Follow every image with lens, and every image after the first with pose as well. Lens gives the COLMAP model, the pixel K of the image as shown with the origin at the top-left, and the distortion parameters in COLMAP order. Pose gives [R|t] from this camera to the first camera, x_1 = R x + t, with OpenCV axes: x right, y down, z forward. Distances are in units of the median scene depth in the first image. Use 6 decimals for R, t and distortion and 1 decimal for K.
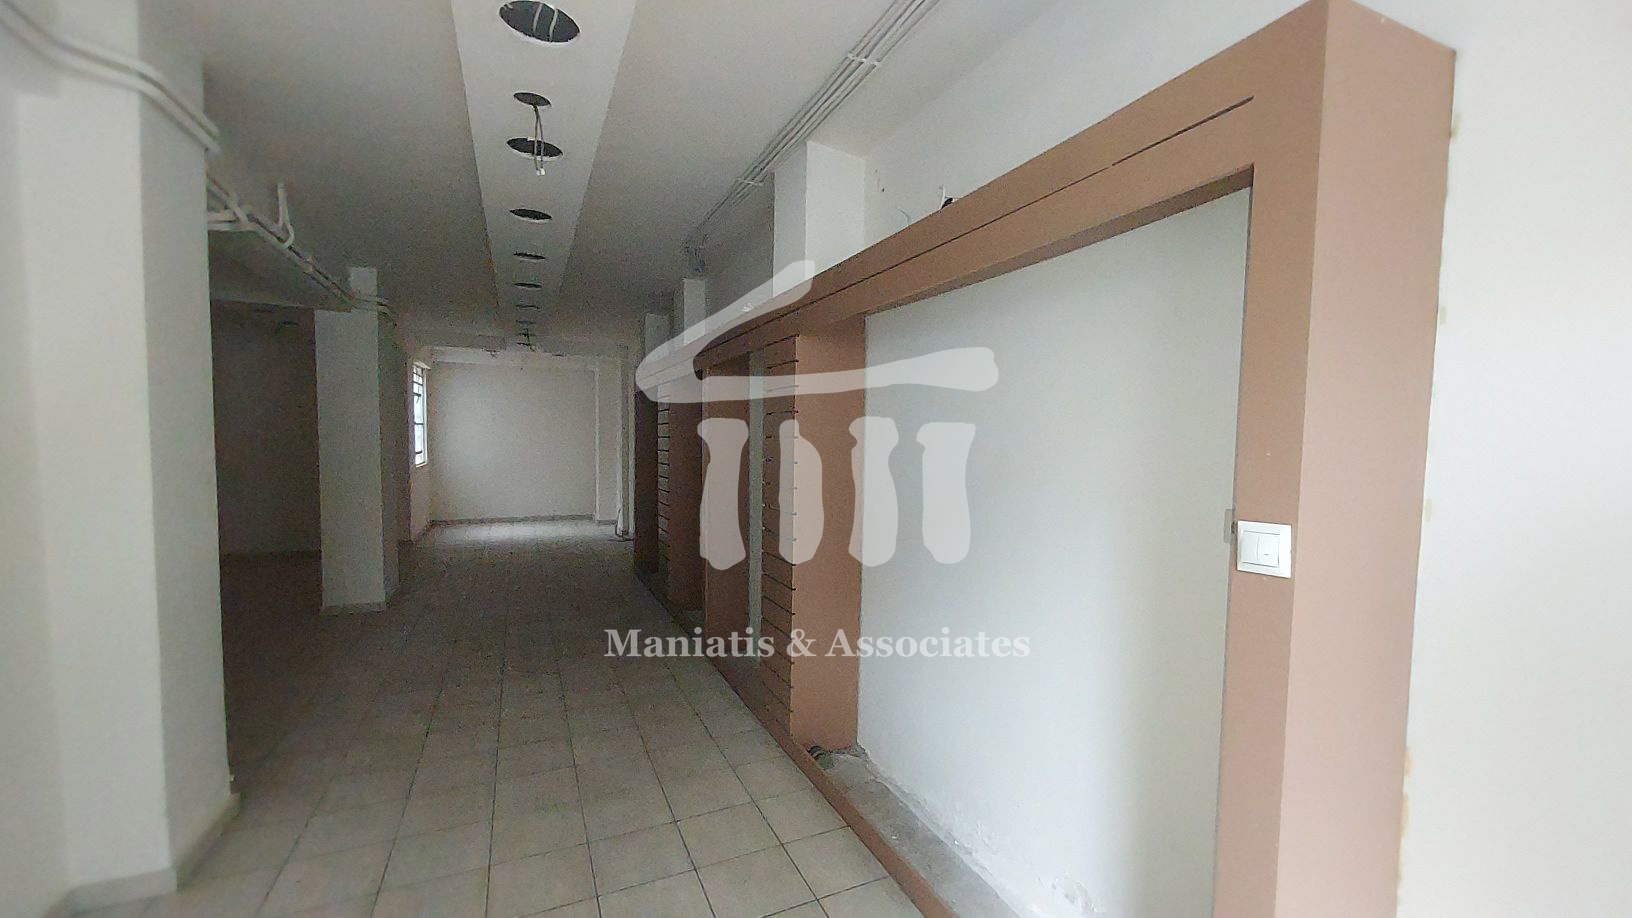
lens RADIAL K [[648.3, 0, 845.2], [0, 648.3, 477.1], [0, 0, 1]] dist [-0.001410, -0.001926]
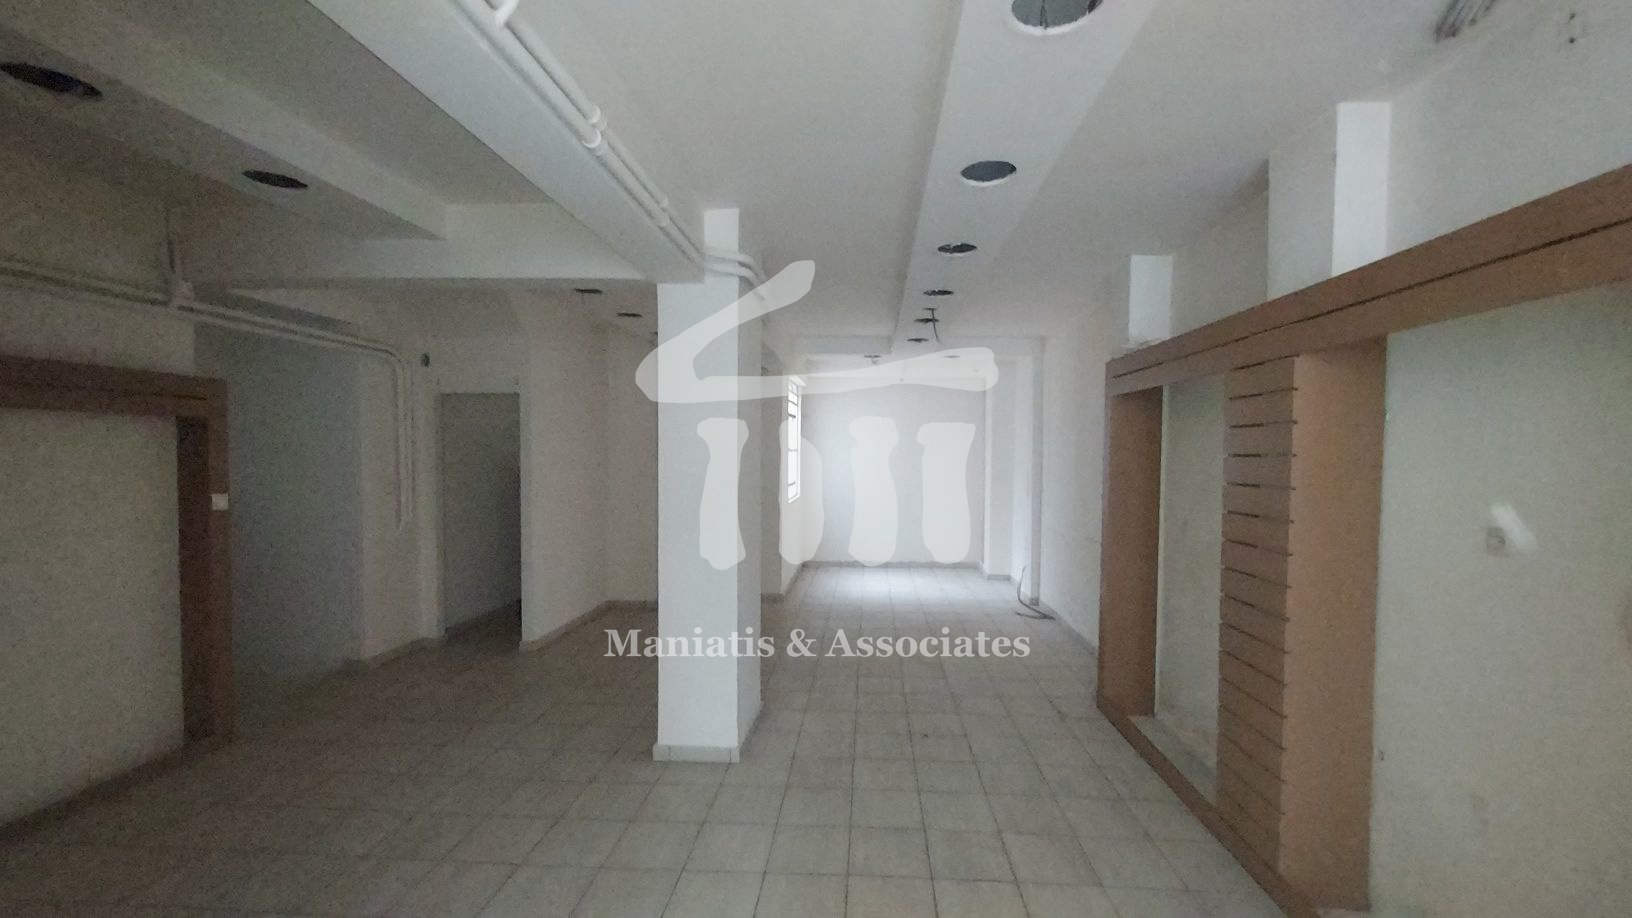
lens RADIAL K [[648.3, 0, 843.2], [0, 648.3, 474.8], [0, 0, 1]] dist [-0.001410, -0.001926]
pose [[0.874644, 0.008544, -0.484691, -0.478336], [-0.022247, 0.999499, -0.022526, -0.082180], [0.484256, 0.030485, 0.874395, 0.736275]]
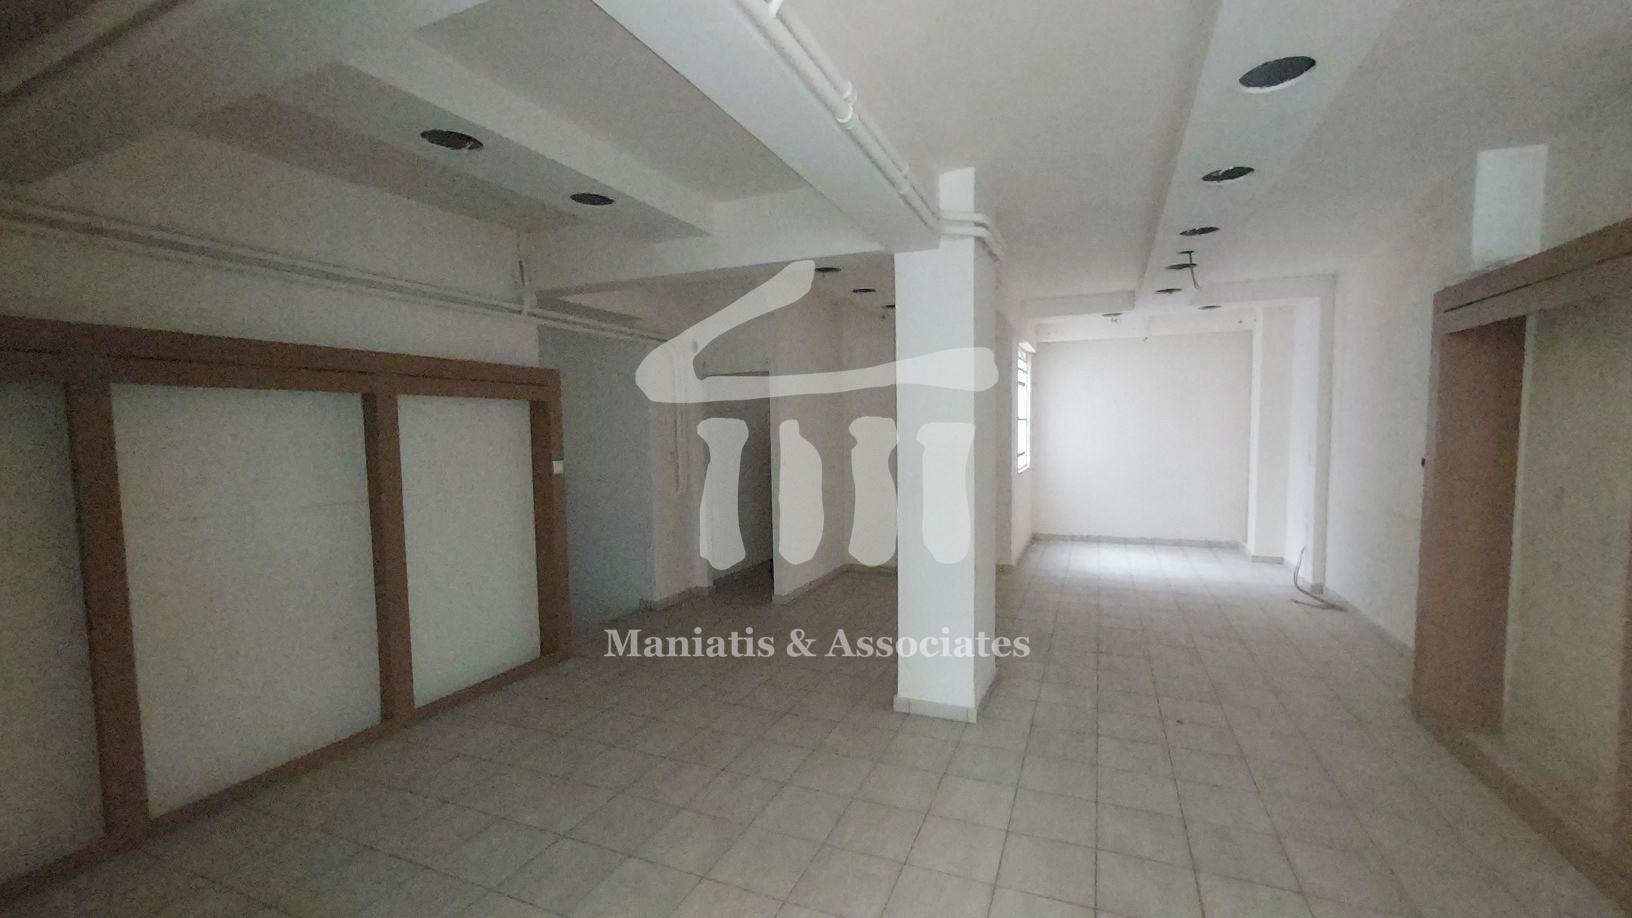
lens RADIAL K [[648.3, 0, 842.6], [0, 648.3, 475.0], [0, 0, 1]] dist [-0.001410, -0.001926]
pose [[0.663763, 0.029418, -0.747364, -0.491425], [-0.017704, 0.999564, 0.023622, -0.067343], [0.747734, -0.002449, 0.663994, 0.720819]]
